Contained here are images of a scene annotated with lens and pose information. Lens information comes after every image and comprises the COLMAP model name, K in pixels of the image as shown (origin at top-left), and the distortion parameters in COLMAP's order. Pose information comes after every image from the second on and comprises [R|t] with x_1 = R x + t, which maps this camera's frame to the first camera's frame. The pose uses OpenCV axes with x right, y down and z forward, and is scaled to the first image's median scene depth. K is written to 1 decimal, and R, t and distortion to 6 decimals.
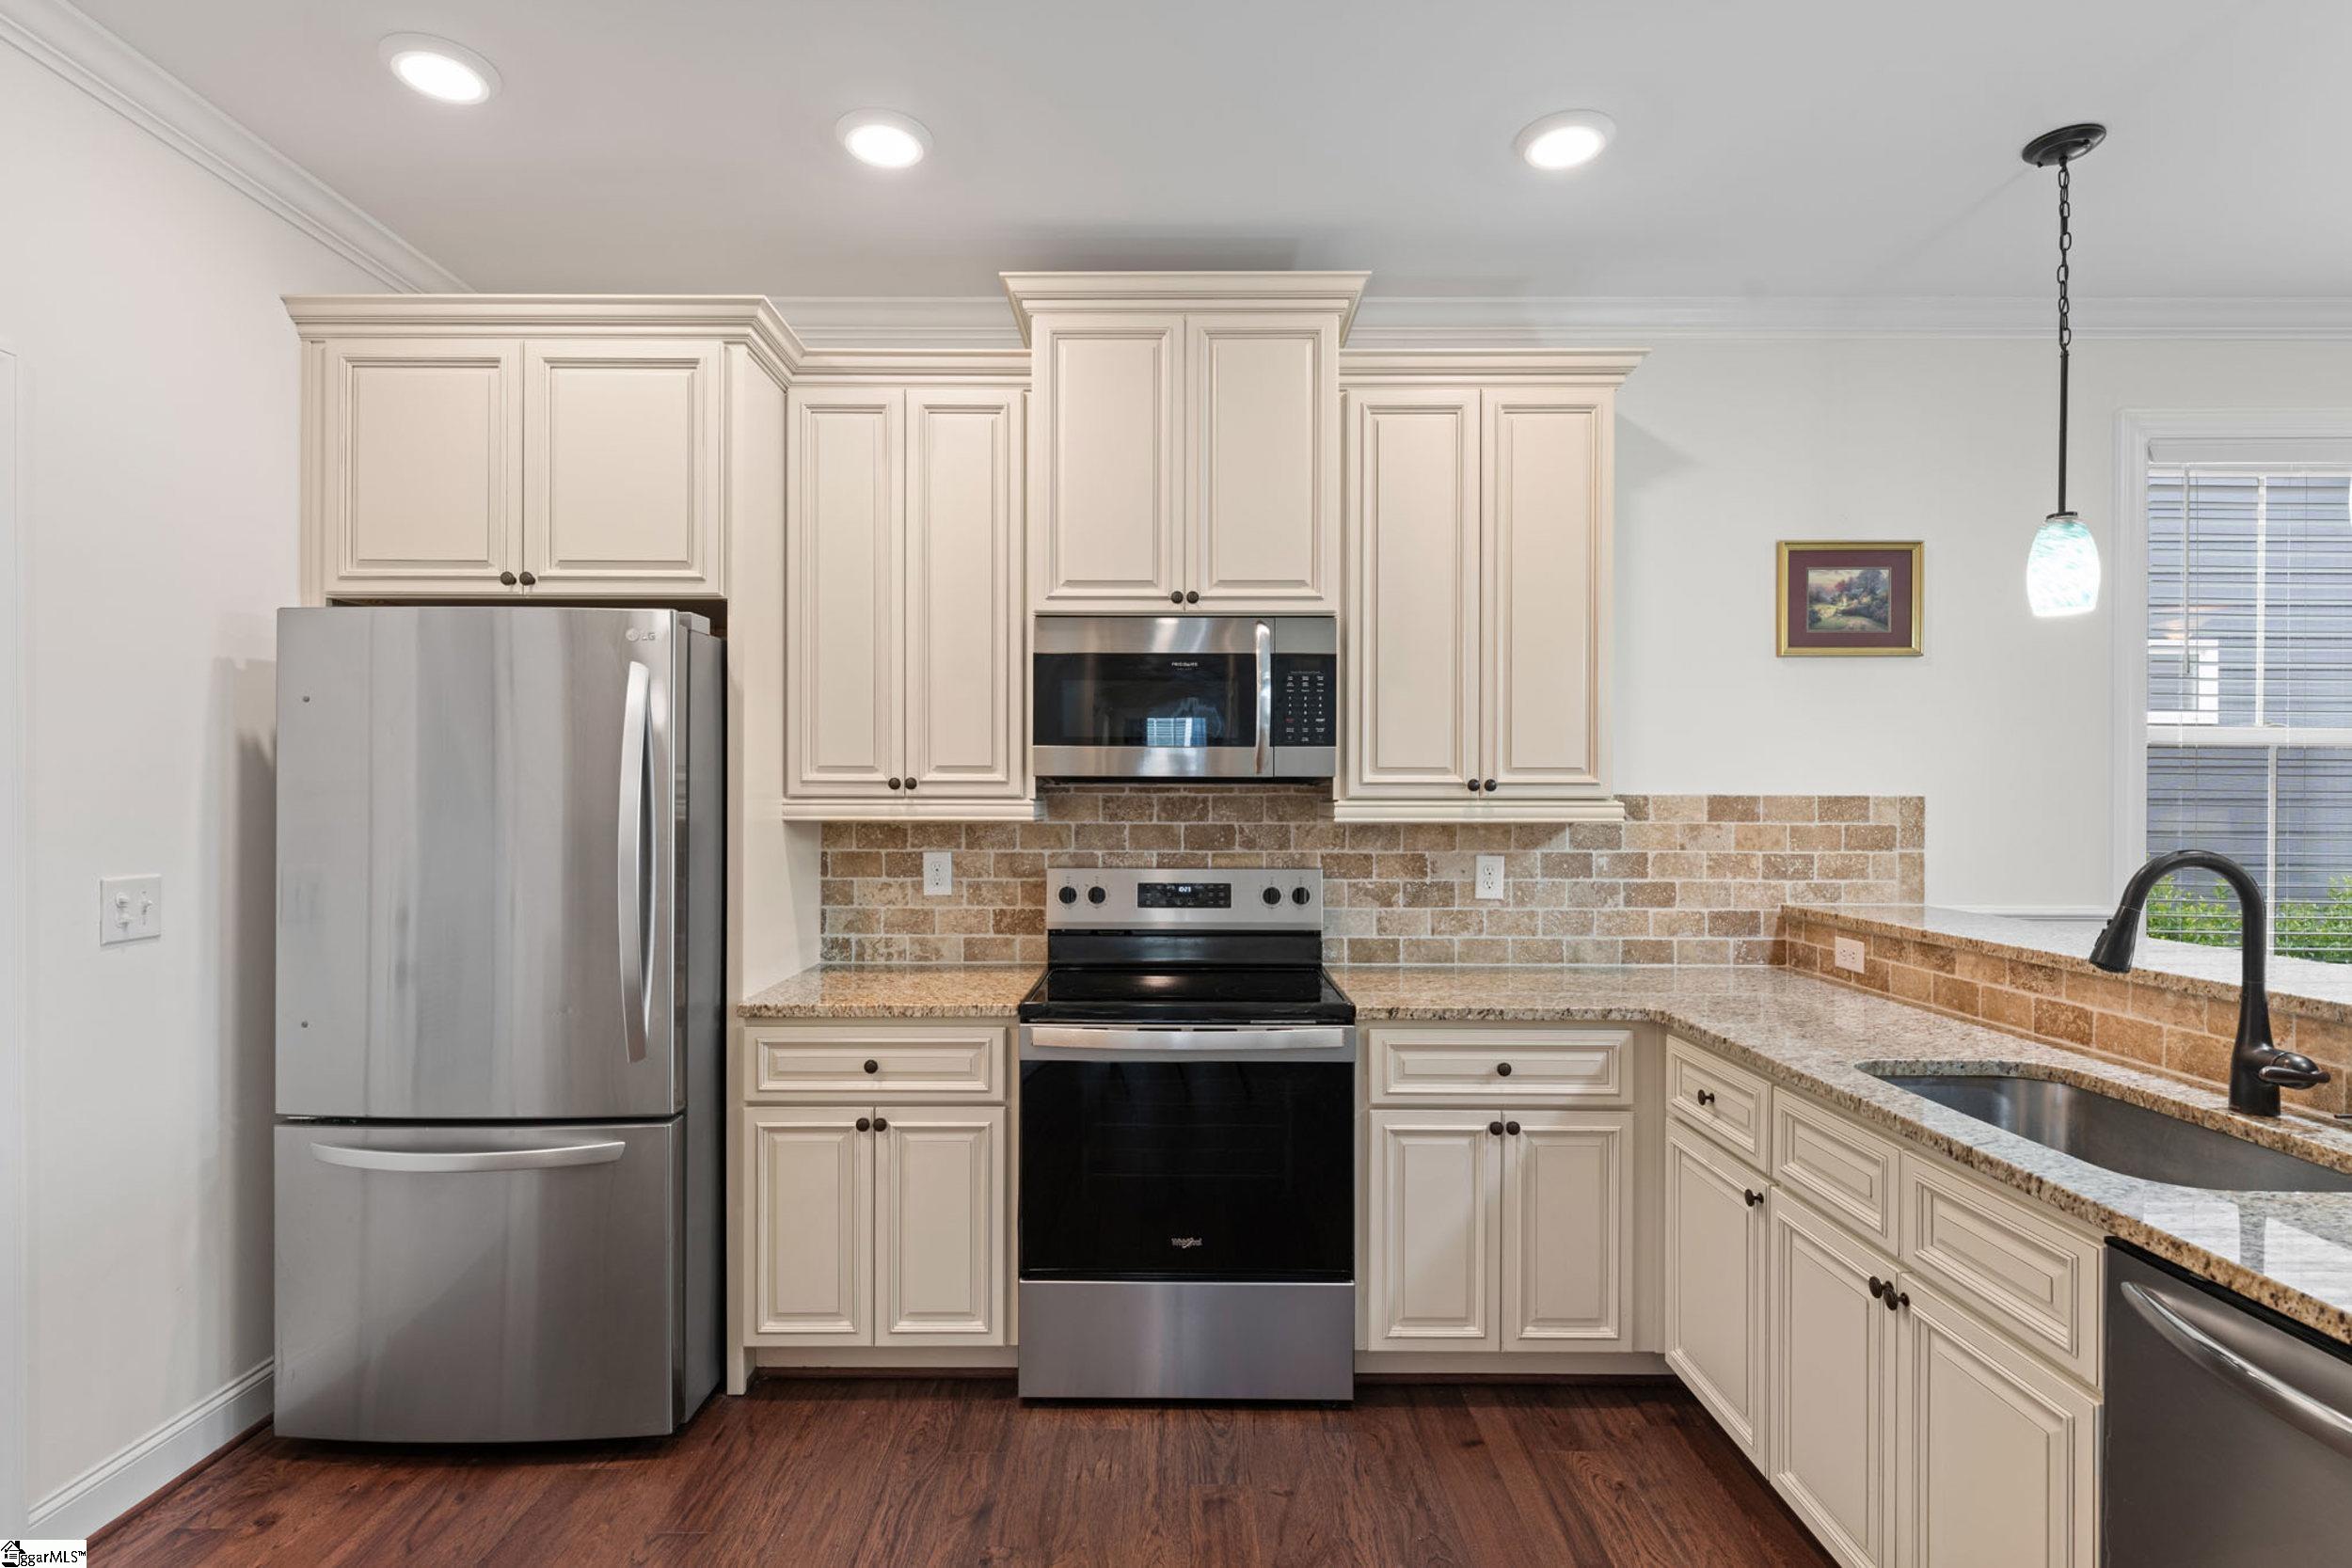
lens RADIAL K [[1149.2, 0, 1176.0], [0, 1149.2, 784.0], [0, 0, 1]] dist [0.002987, 0.000279]
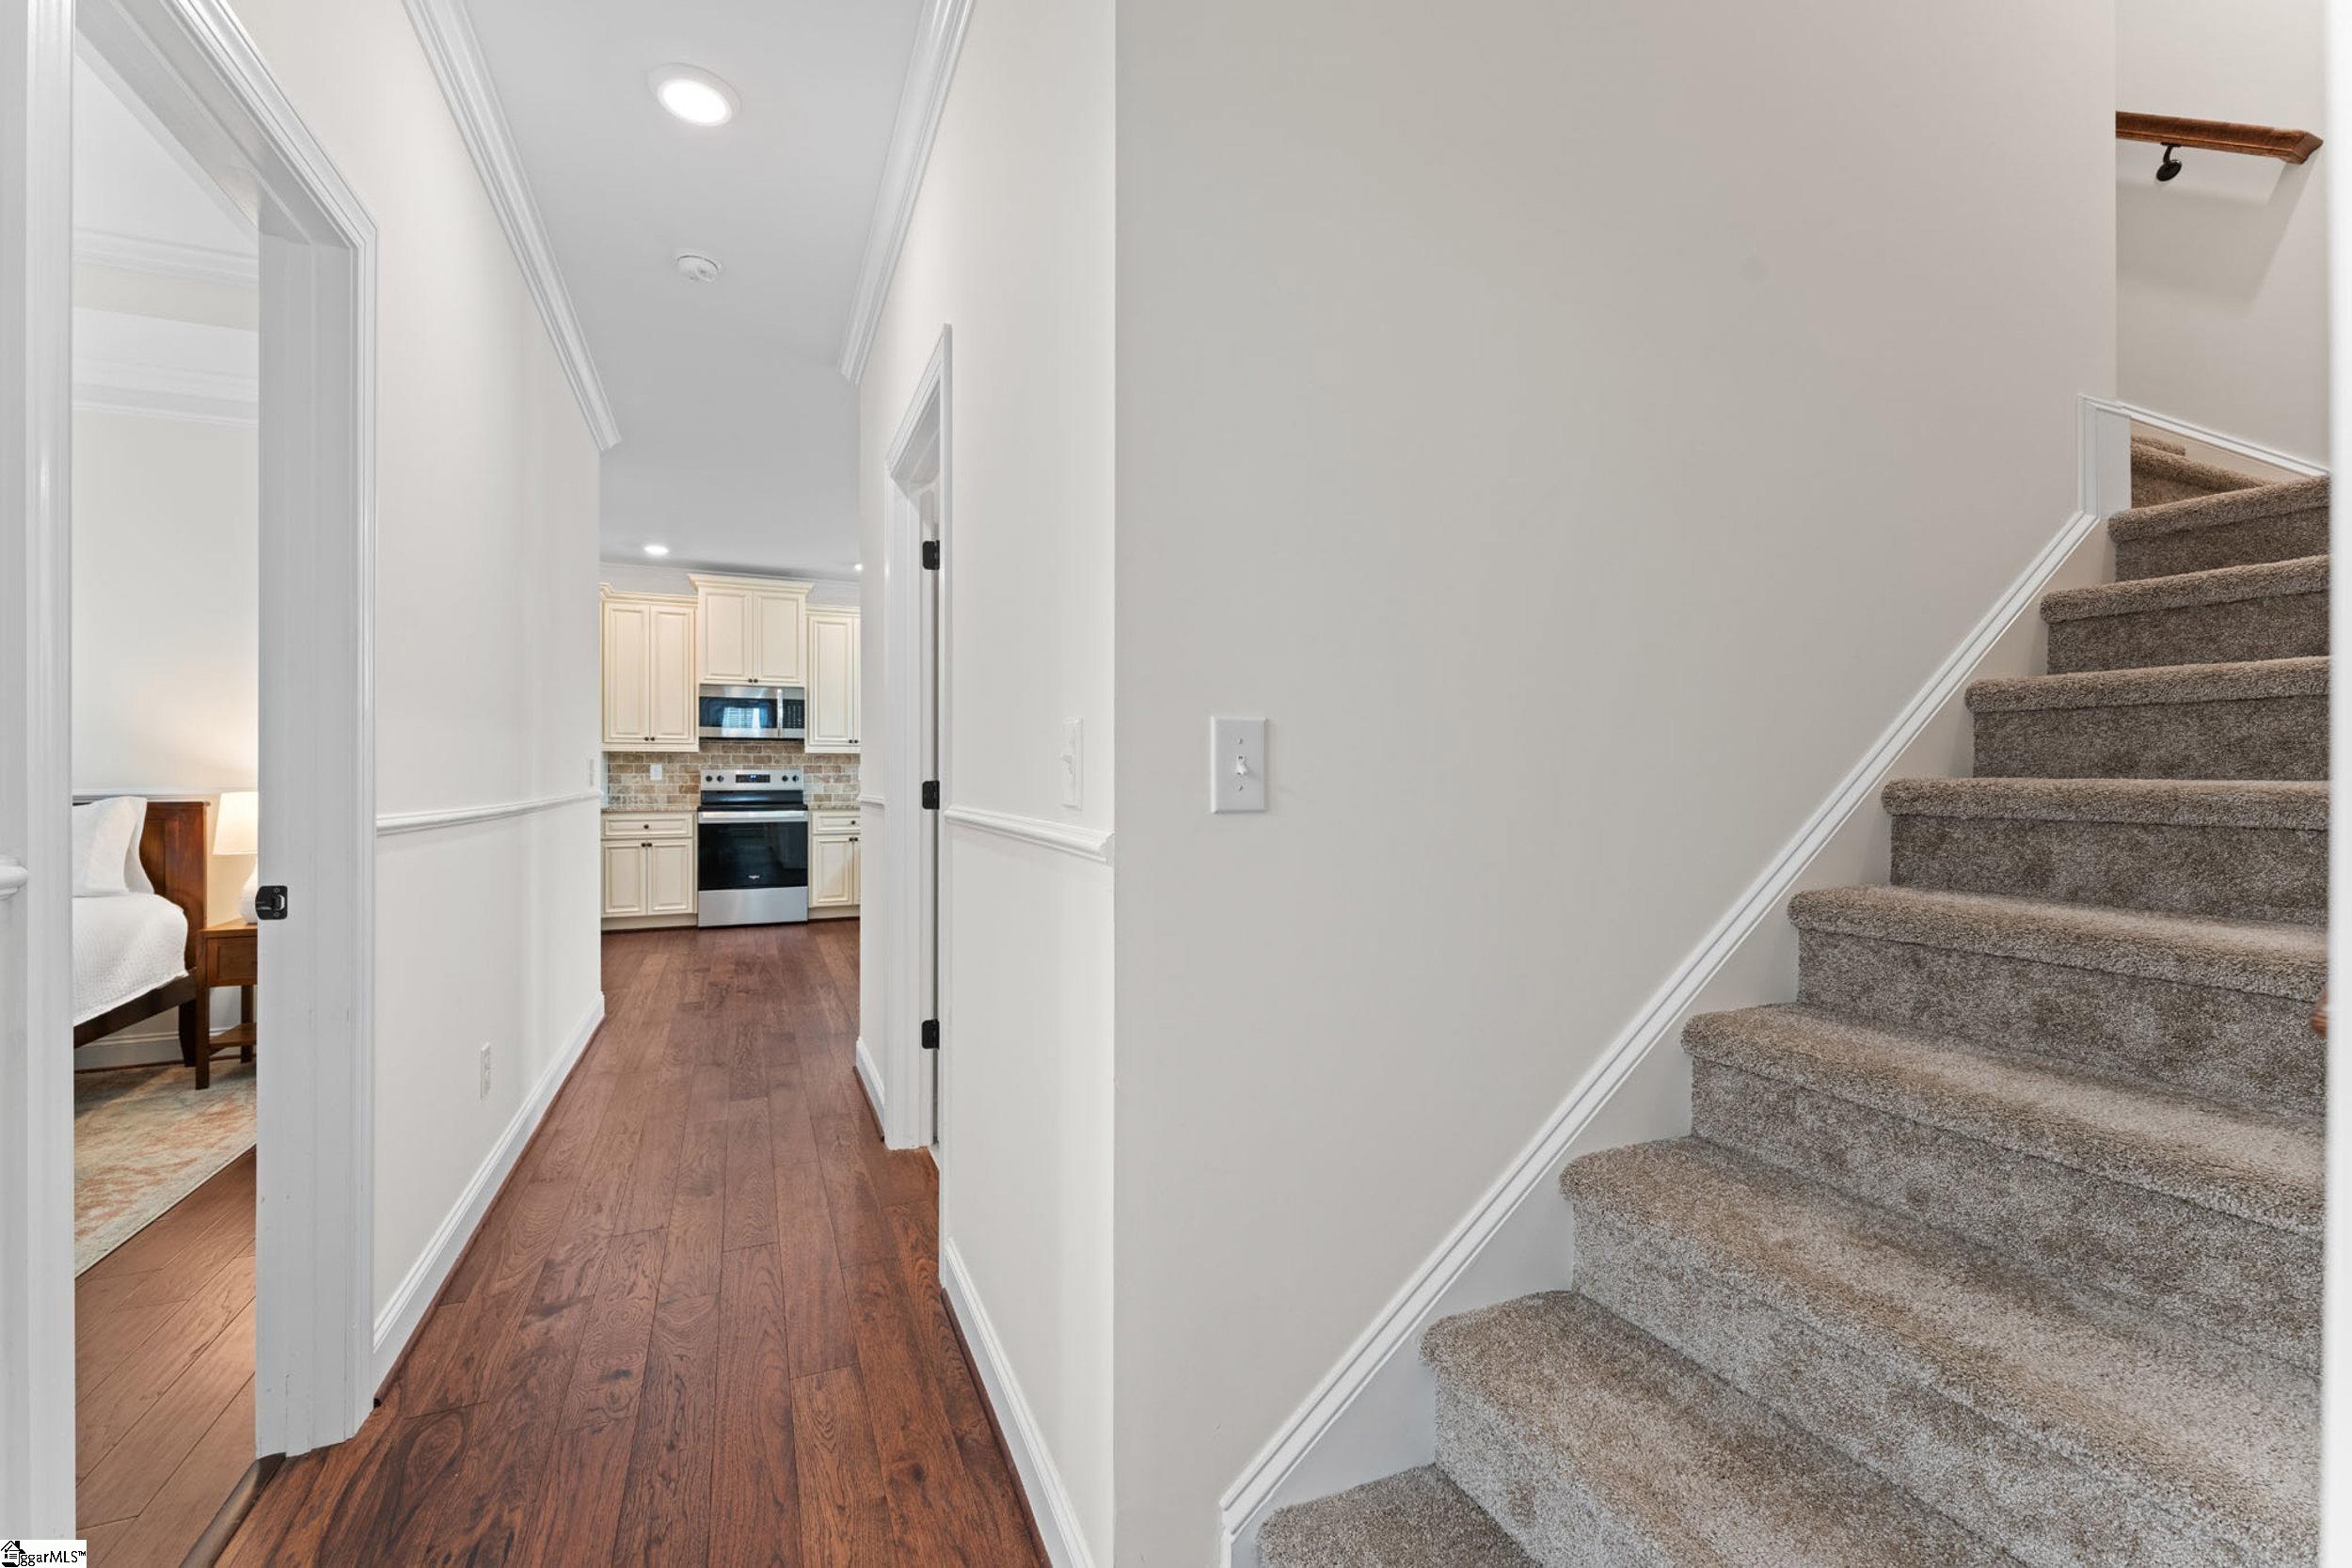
lens RADIAL K [[976.4, 0, 1169.0], [0, 976.4, 775.4], [0, 0, 1]] dist [-0.000663, -0.000019]
pose [[0.916003, -0.002717, 0.401162, -0.019944], [-0.005285, 0.999809, 0.018839, 0.037296], [-0.401137, -0.019376, 0.915813, -1.744445]]
